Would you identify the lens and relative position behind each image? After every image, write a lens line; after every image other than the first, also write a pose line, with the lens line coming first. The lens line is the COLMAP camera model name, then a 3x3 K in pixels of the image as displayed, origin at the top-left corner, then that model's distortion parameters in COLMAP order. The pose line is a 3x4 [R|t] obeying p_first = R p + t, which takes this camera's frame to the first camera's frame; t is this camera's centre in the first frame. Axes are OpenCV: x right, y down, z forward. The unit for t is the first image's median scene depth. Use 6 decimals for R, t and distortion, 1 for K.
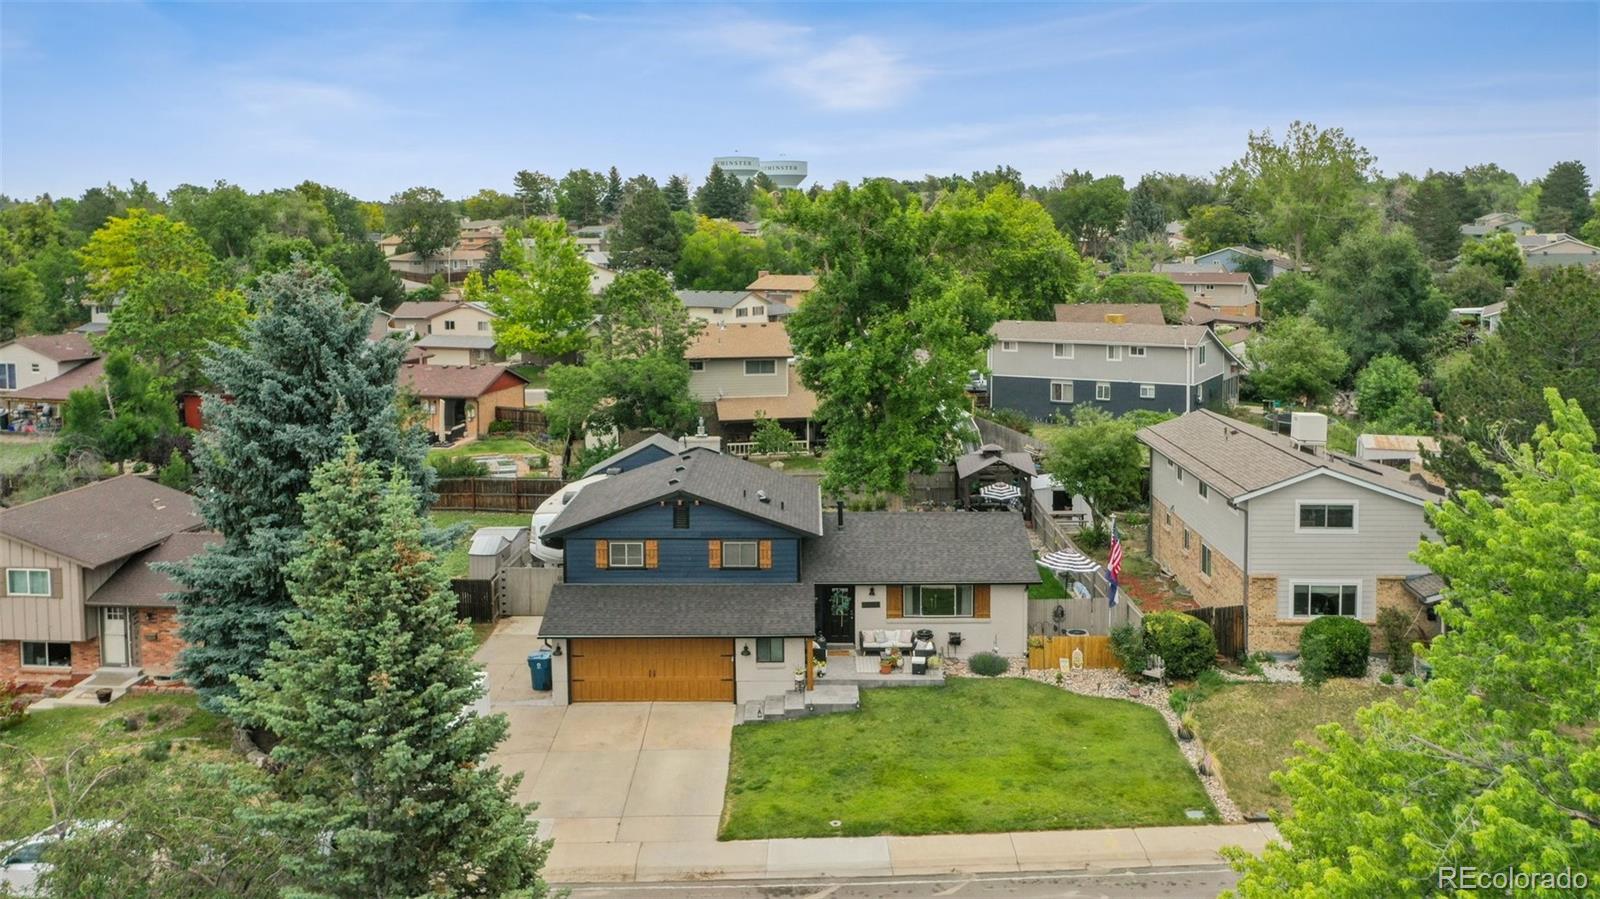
lens RADIAL K [[1275.9, 0, 796.5], [0, 1275.9, 439.1], [0, 0, 1]] dist [0.005375, 0.003607]
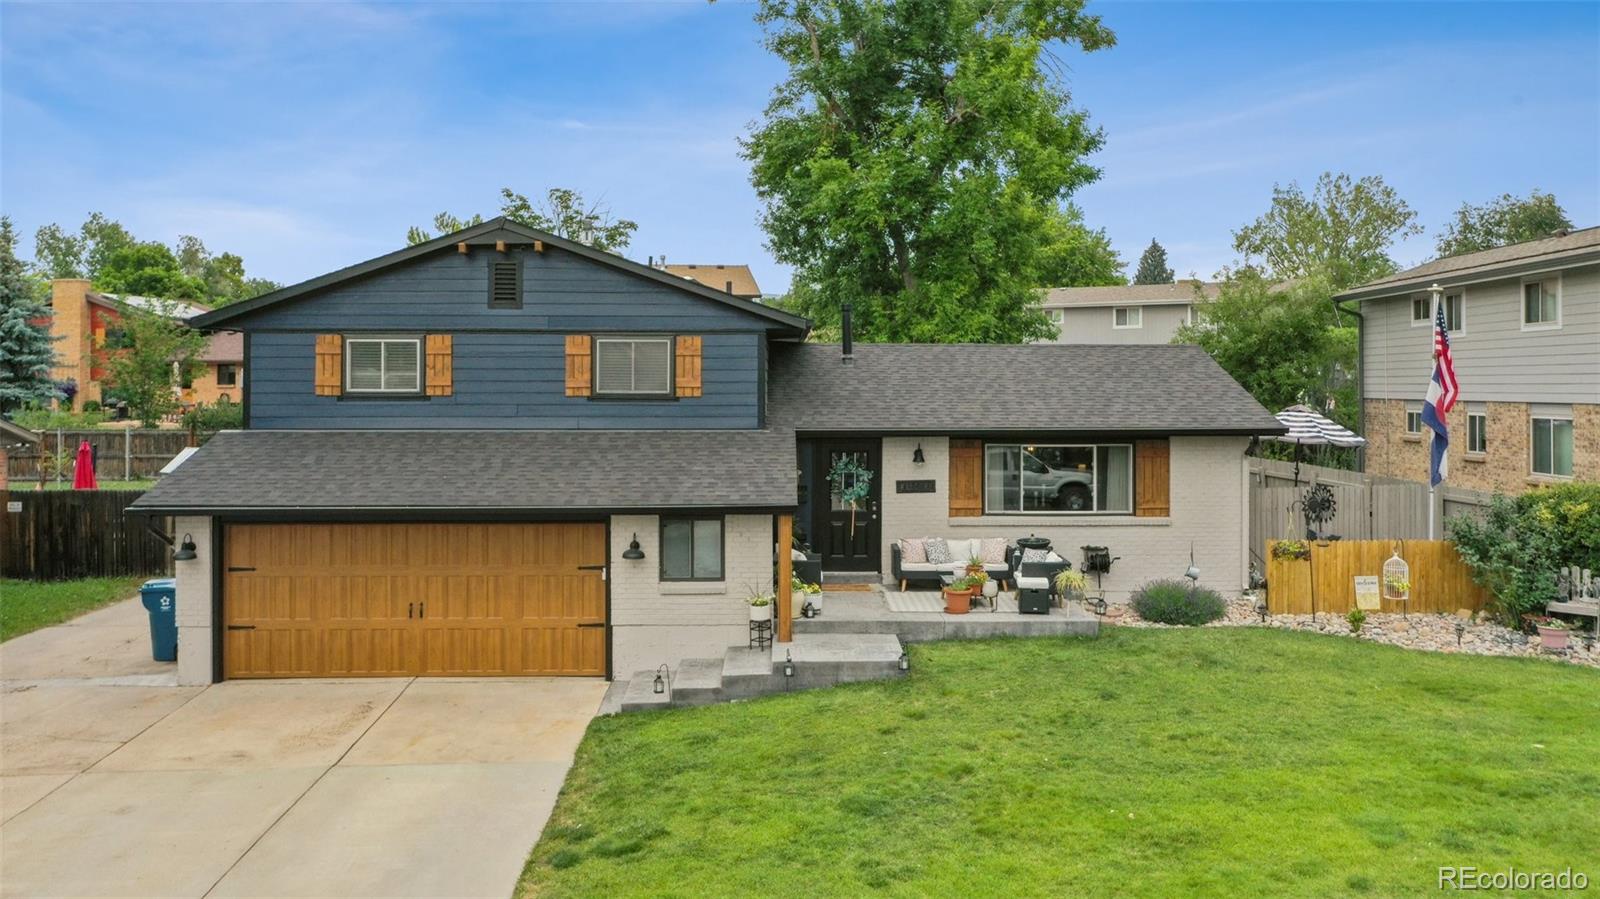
lens RADIAL K [[1275.9, 0, 809.4], [0, 1275.9, 460.9], [0, 0, 1]] dist [0.005375, 0.003607]
pose [[0.999502, 0.005346, 0.031095, 0.005199], [-0.002215, 0.995001, -0.099842, 0.176082], [-0.031473, 0.099724, 0.994517, 0.564068]]
